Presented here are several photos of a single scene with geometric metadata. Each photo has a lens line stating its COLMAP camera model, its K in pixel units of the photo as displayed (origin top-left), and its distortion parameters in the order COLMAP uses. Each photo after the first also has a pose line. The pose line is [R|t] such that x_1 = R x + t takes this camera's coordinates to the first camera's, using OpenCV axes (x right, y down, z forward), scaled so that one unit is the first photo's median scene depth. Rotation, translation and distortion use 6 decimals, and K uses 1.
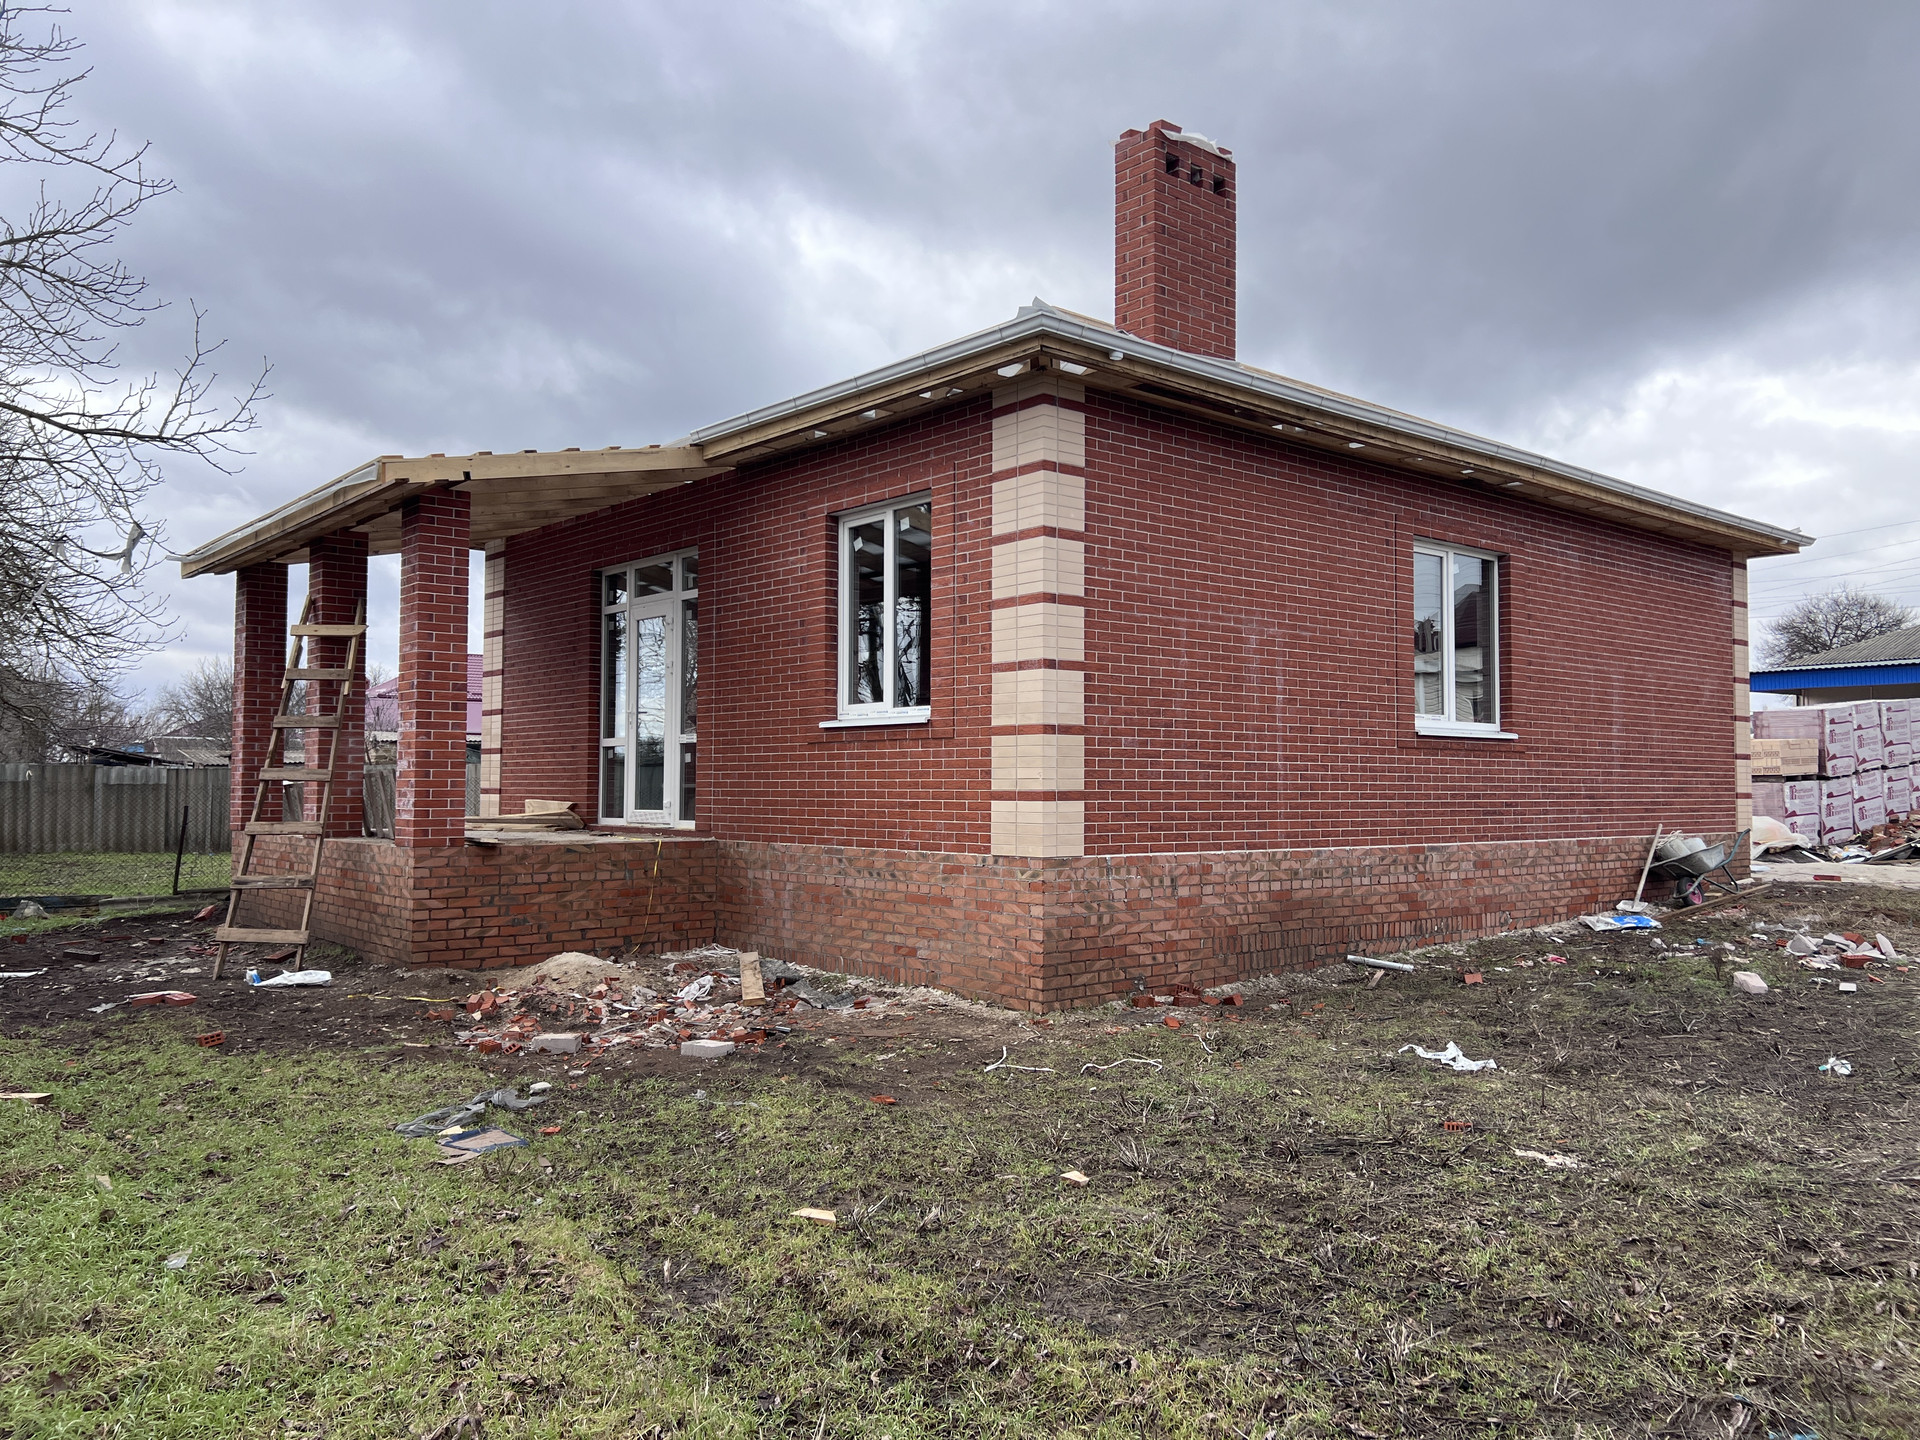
lens RADIAL K [[1484.4, 0, 961.2], [0, 1484.4, 713.2], [0, 0, 1]] dist [0.089620, -0.085906]
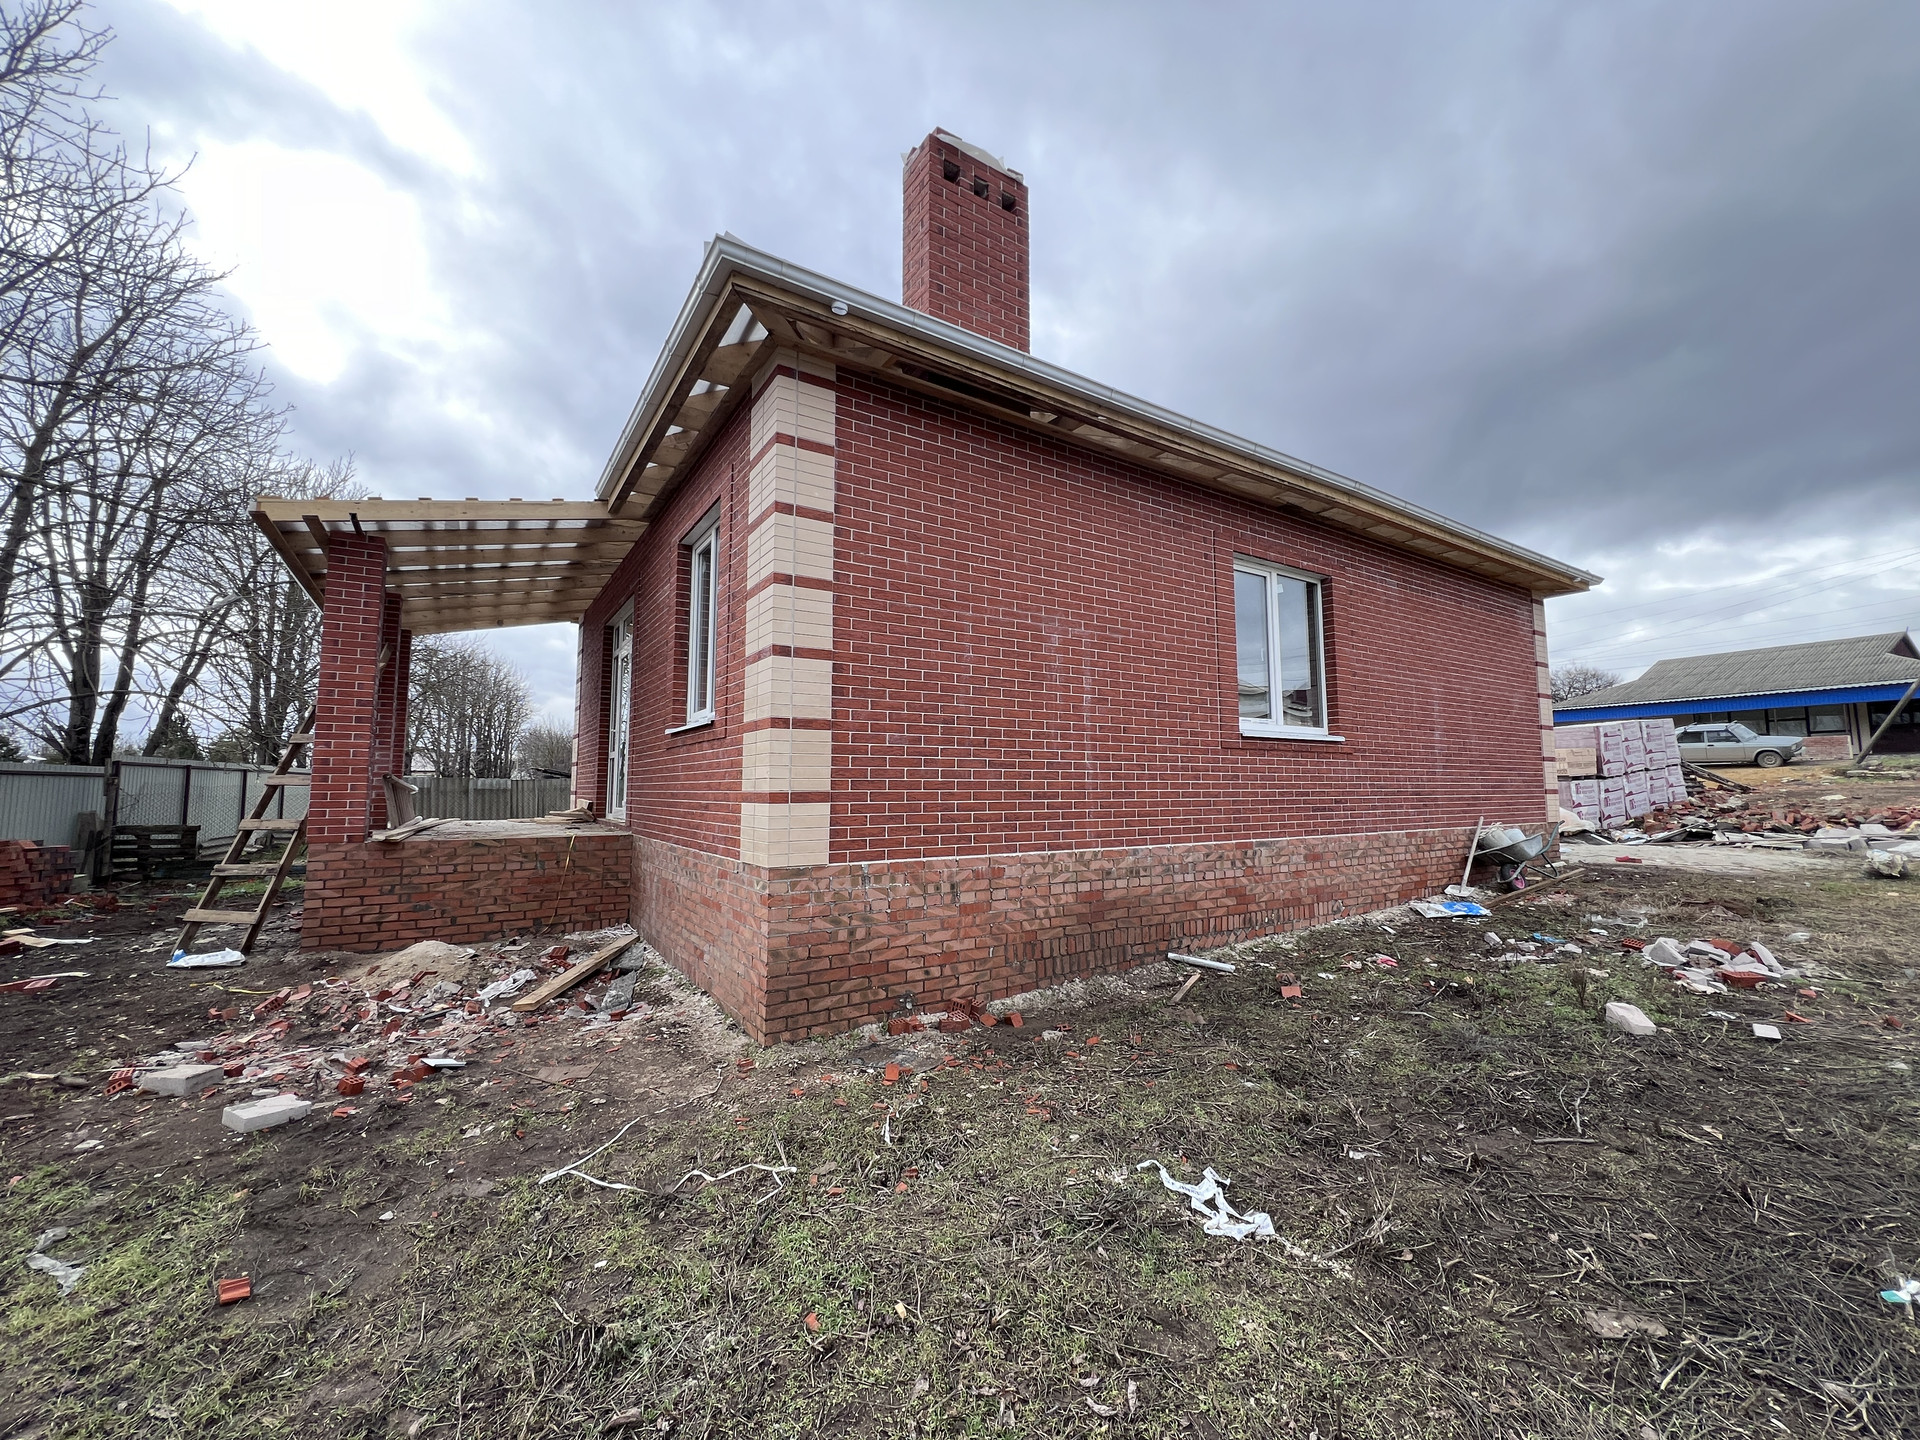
lens RADIAL K [[771.8, 0, 957.2], [0, 771.8, 711.2], [0, 0, 1]] dist [0.006605, -0.000475]
pose [[0.990588, -0.018507, -0.135623, 0.193687], [0.011614, 0.998609, -0.051440, 0.024415], [0.136386, 0.049381, 0.989424, 0.464302]]
